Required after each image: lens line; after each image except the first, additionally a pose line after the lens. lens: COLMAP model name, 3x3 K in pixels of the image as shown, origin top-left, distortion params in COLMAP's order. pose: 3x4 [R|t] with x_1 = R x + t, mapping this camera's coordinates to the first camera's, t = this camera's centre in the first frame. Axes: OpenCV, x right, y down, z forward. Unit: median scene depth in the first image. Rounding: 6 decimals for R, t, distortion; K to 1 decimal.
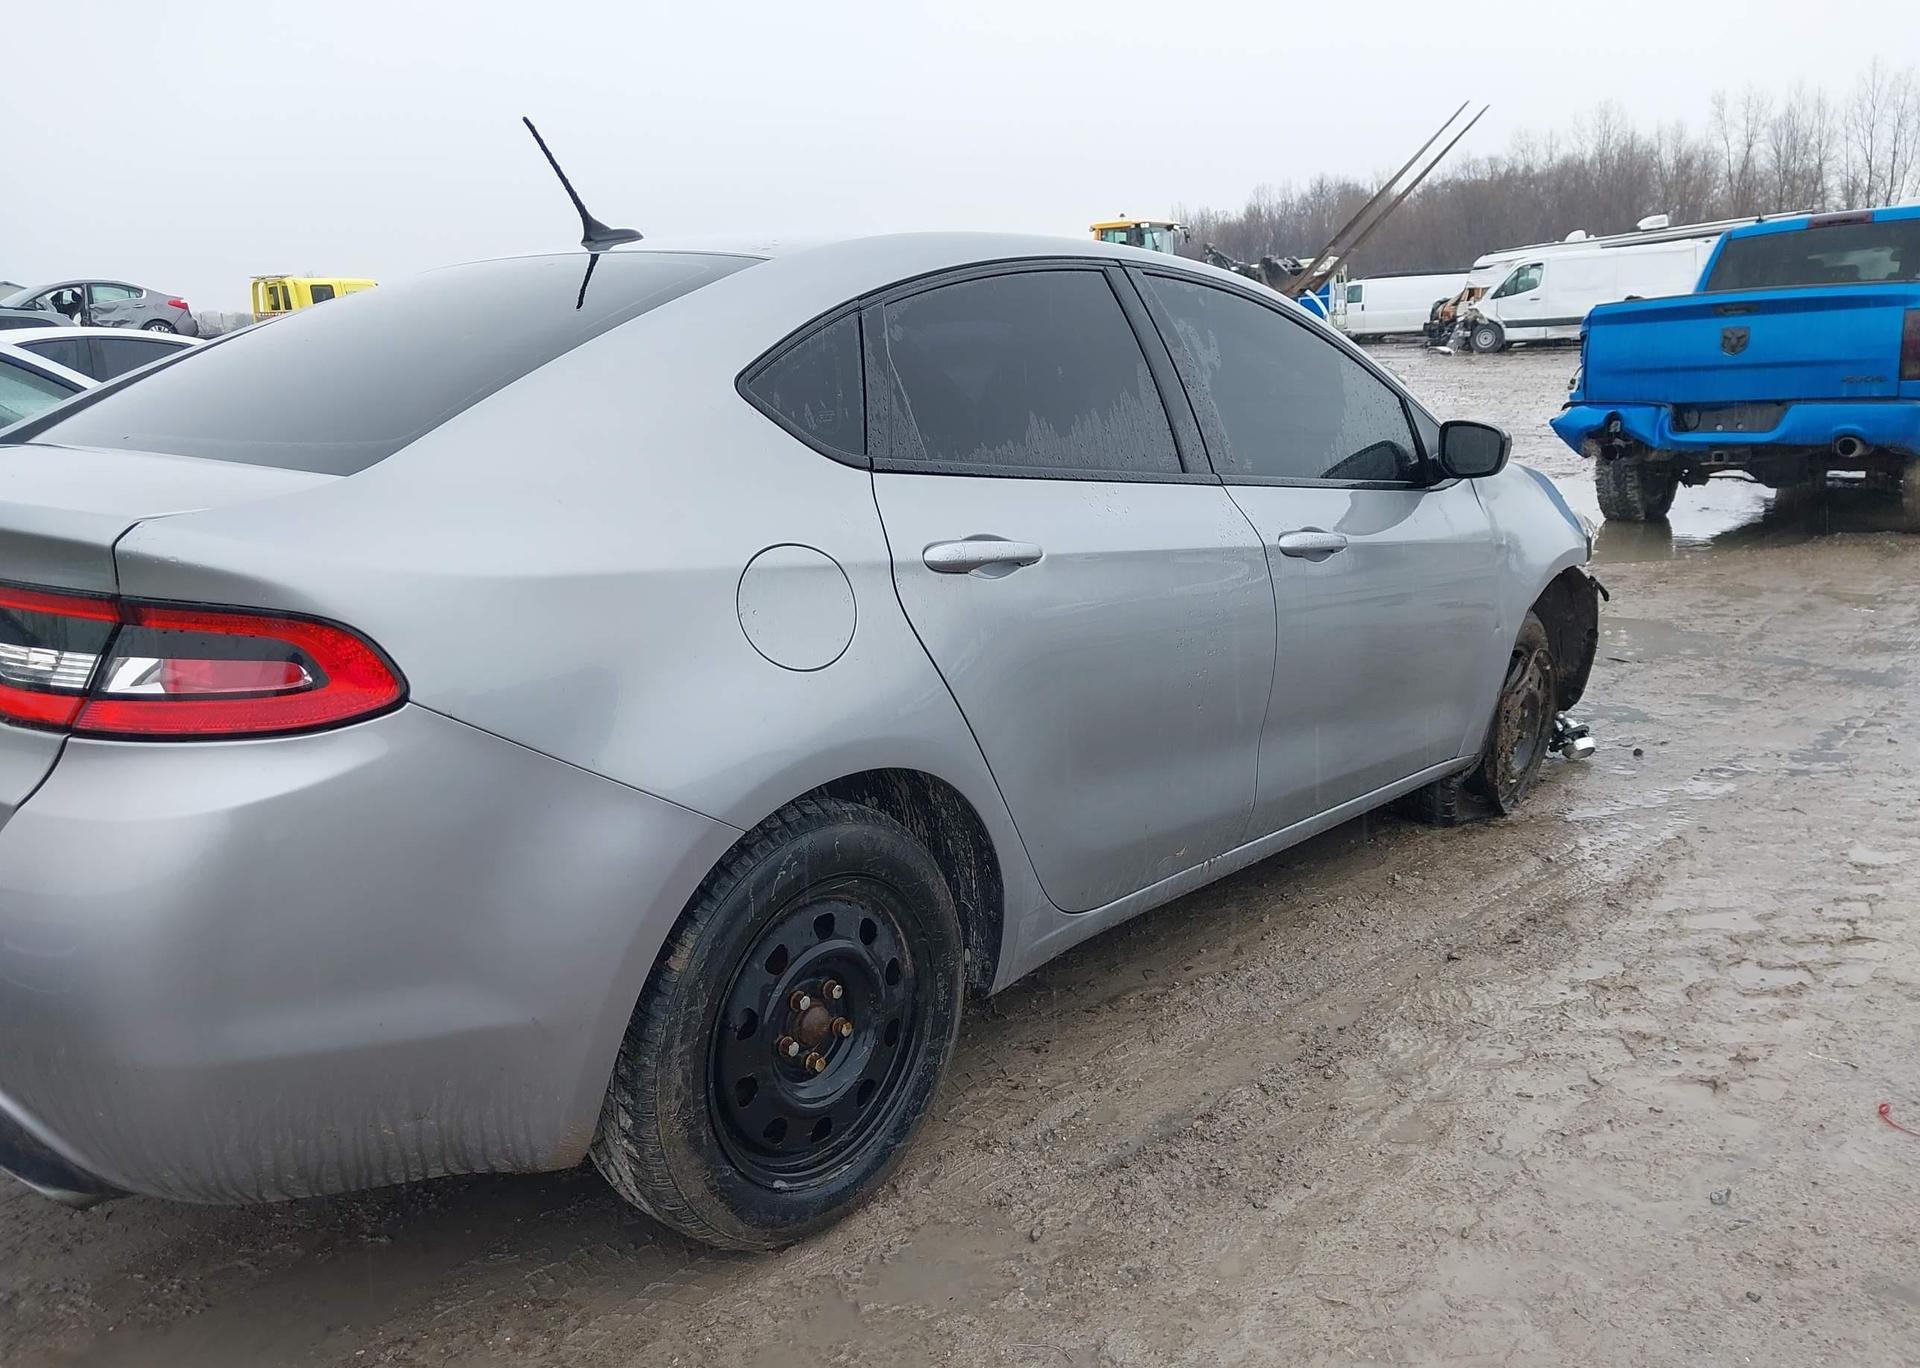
lens RADIAL K [[1492.2, 0, 950.9], [0, 1492.2, 679.9], [0, 0, 1]] dist [0.019953, 0.007013]
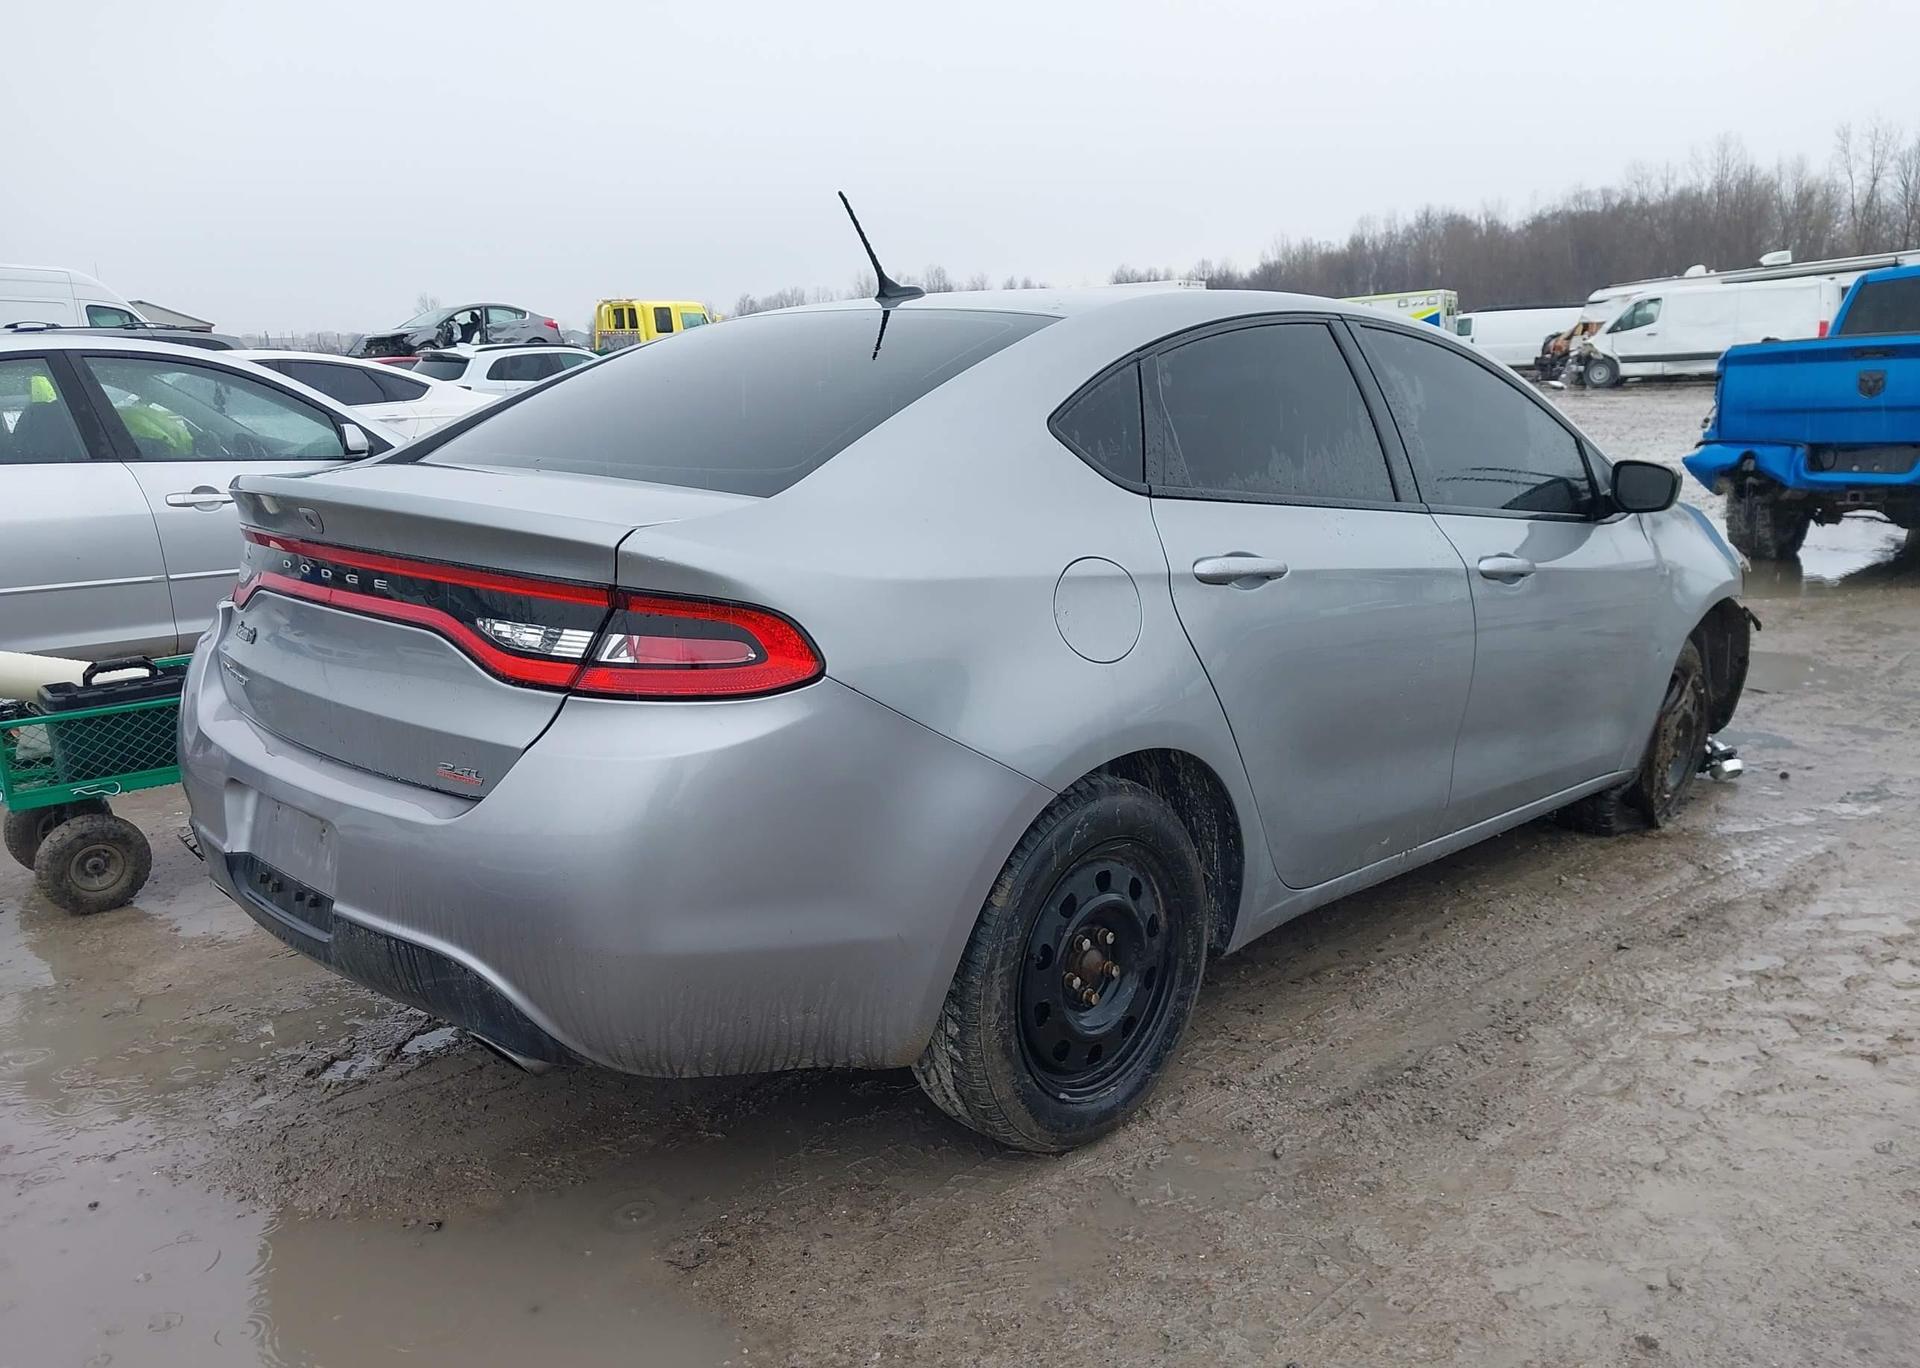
lens RADIAL K [[1488.7, 0, 952.3], [0, 1488.7, 688.9], [0, 0, 1]] dist [0.035099, -0.032950]
pose [[0.998022, 0.023667, -0.058233, -0.108647], [-0.024345, 0.999644, -0.010950, 0.022416], [0.057953, 0.012346, 0.998243, -0.144290]]
